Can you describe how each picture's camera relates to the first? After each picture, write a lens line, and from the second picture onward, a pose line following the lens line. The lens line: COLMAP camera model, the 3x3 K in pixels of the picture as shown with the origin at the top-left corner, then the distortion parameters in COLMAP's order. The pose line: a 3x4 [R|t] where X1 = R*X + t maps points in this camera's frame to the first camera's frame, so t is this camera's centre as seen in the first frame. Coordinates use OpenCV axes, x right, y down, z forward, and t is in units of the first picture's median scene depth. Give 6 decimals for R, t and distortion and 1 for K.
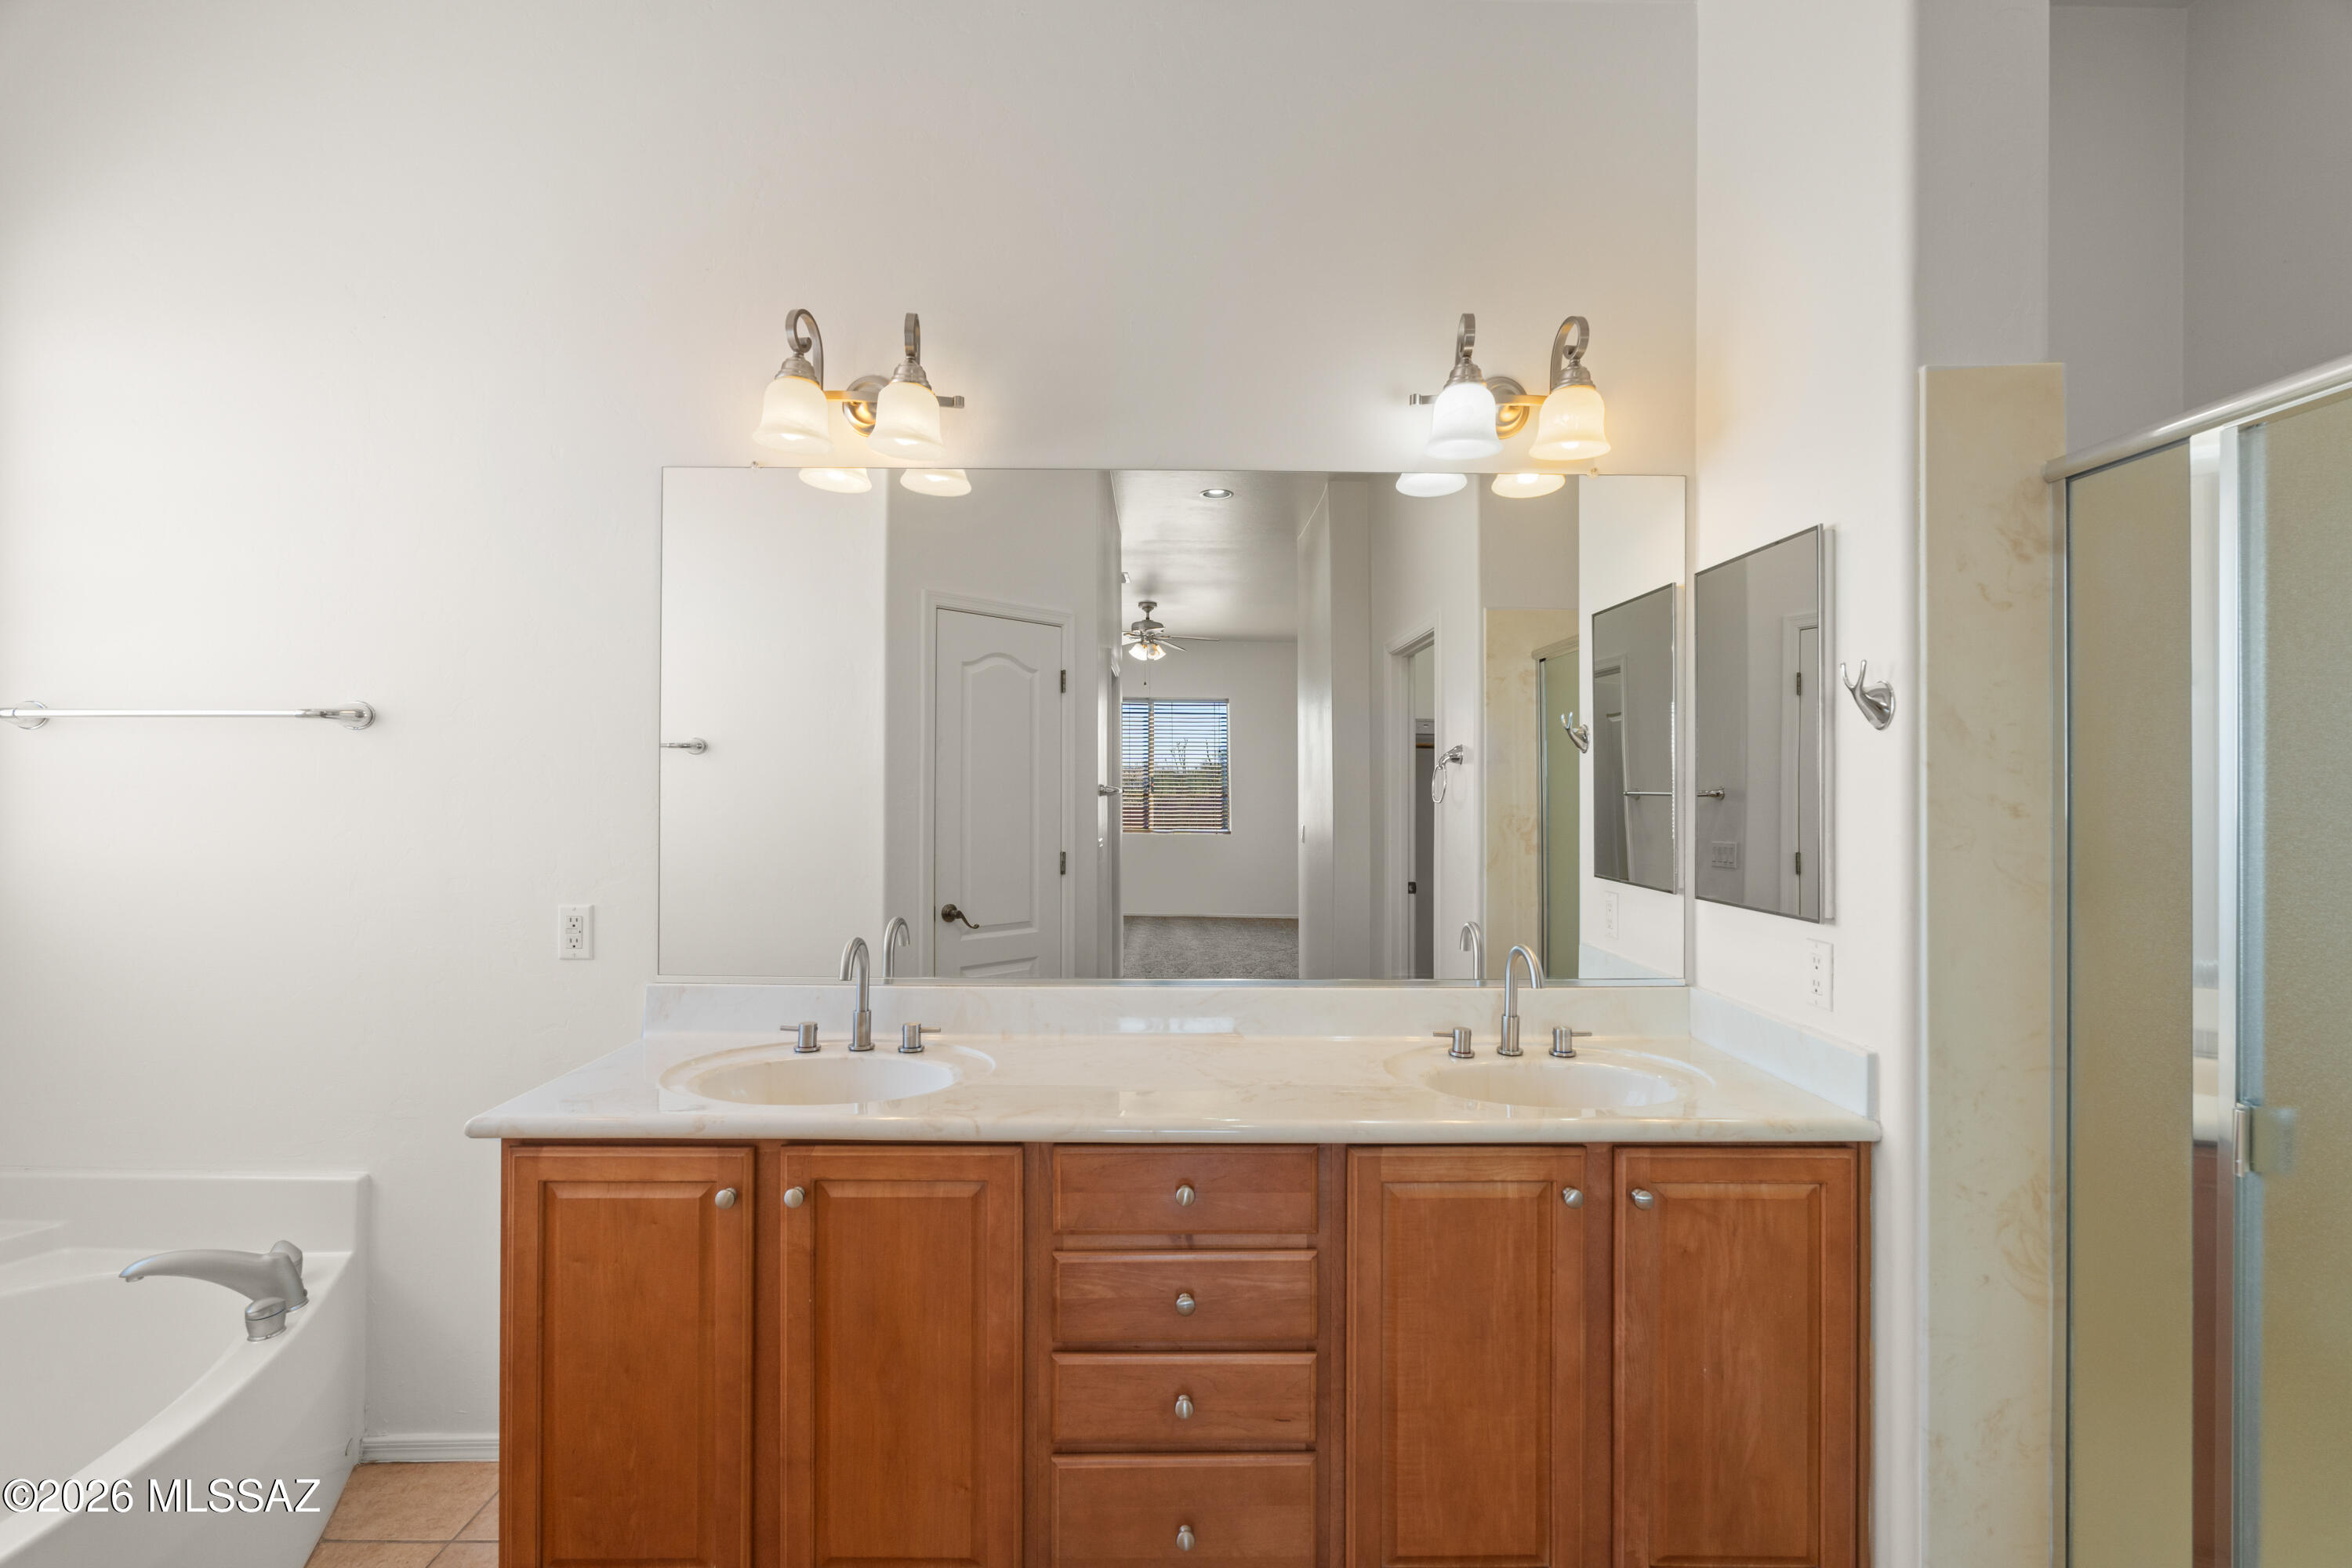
lens RADIAL K [[1021.6, 0, 1176.0], [0, 1021.6, 784.0], [0, 0, 1]] dist [-0.007539, -0.000091]
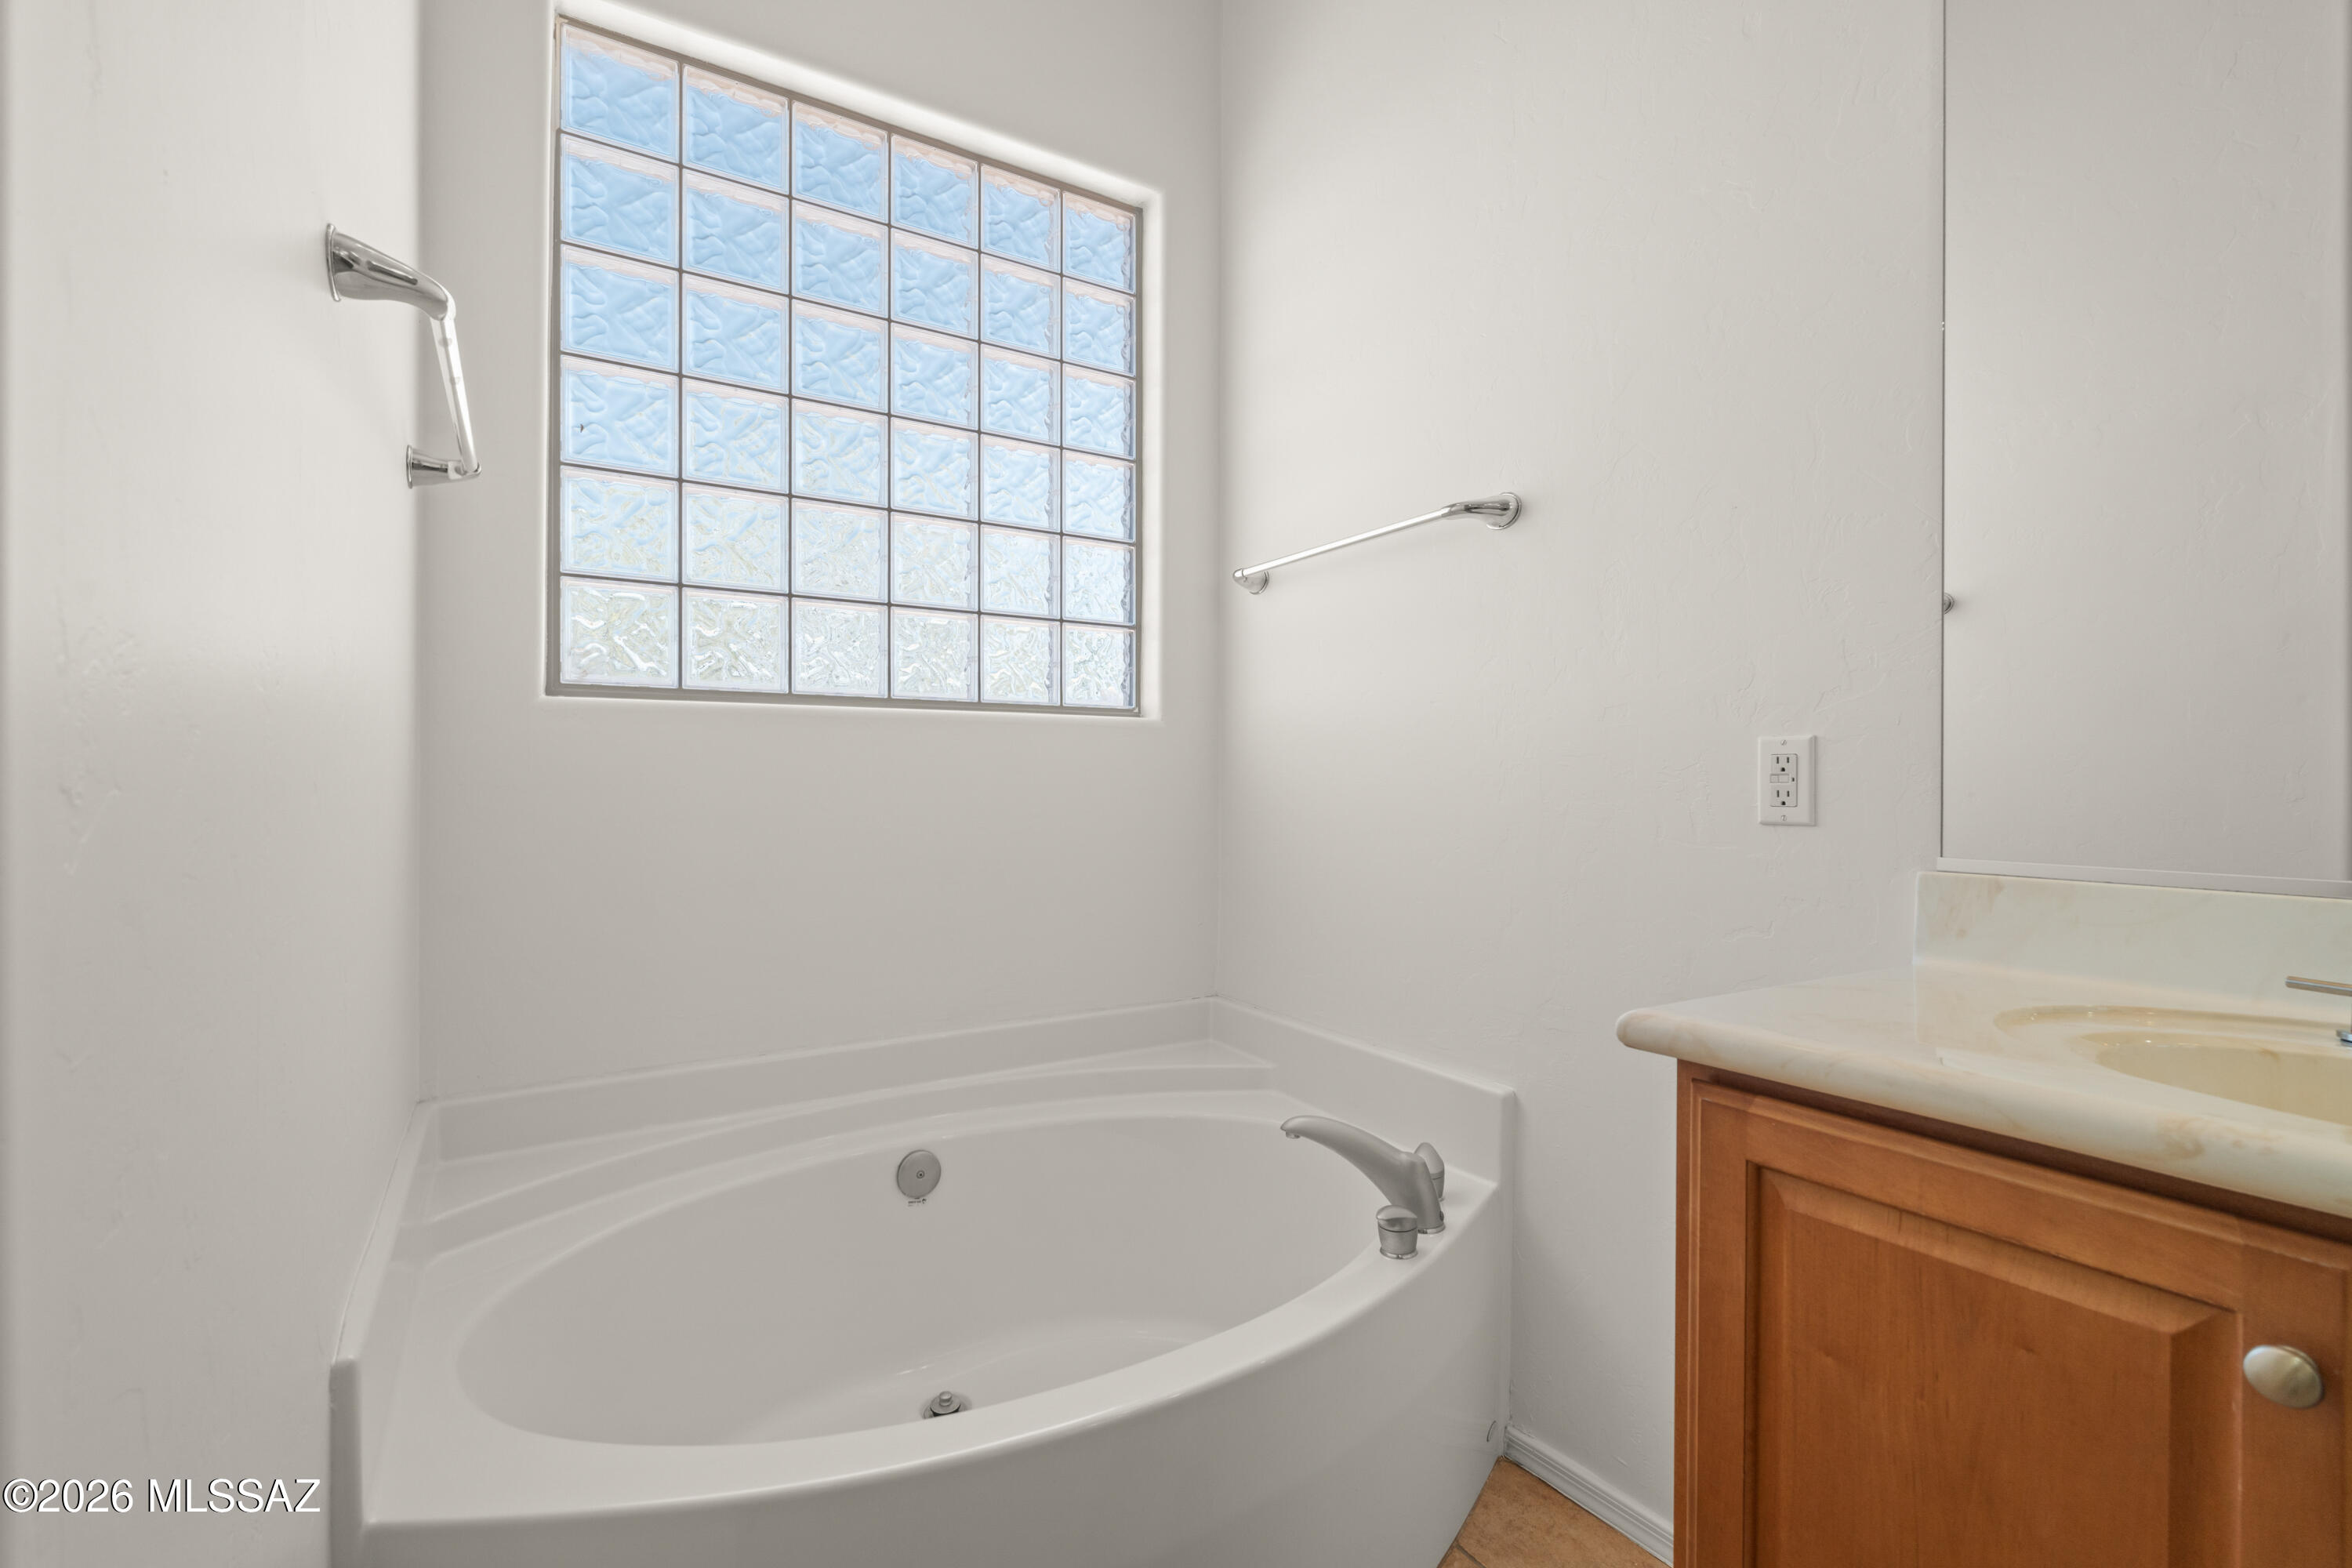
lens RADIAL K [[1027.0, 0, 1173.3], [0, 1027.0, 786.3], [0, 0, 1]] dist [-0.002183, -0.000102]
pose [[0.512279, -0.006307, -0.858796, -0.294678], [-0.000203, 0.999972, -0.007464, 0.183804], [0.858819, 0.003998, 0.512263, 0.435652]]
